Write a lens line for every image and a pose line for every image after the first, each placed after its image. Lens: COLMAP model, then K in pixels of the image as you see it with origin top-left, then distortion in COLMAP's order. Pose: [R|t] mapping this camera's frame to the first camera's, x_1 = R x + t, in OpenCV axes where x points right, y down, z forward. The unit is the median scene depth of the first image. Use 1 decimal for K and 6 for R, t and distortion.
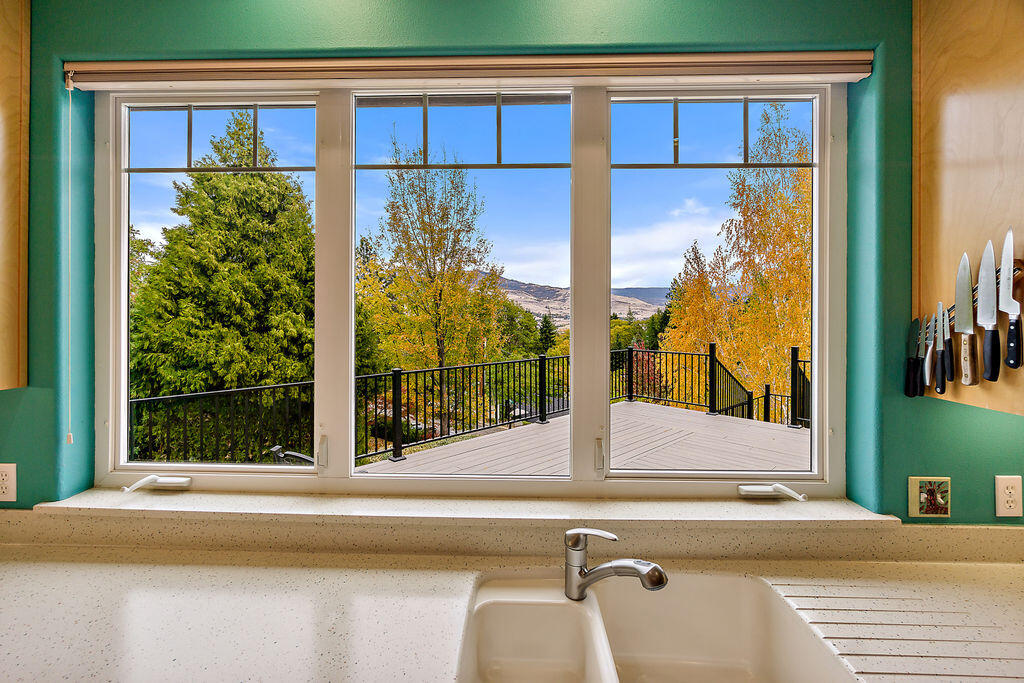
lens RADIAL K [[451.2, 0, 507.8], [0, 451.2, 320.6], [0, 0, 1]] dist [-0.008280, 0.000705]
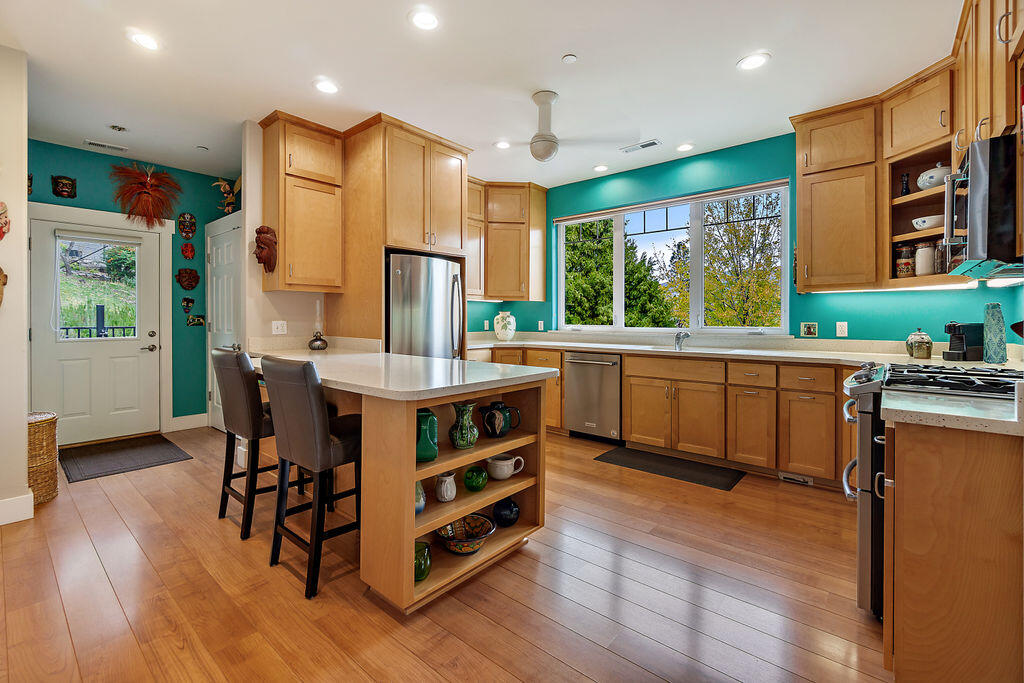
lens RADIAL K [[451.2, 0, 511.8], [0, 451.2, 325.6], [0, 0, 1]] dist [-0.008280, 0.000705]
pose [[0.782488, 0.001496, -0.622663, 0.157998], [0.000098, 0.999997, 0.002525, 0.045768], [0.622665, -0.002037, 0.782486, -0.309858]]
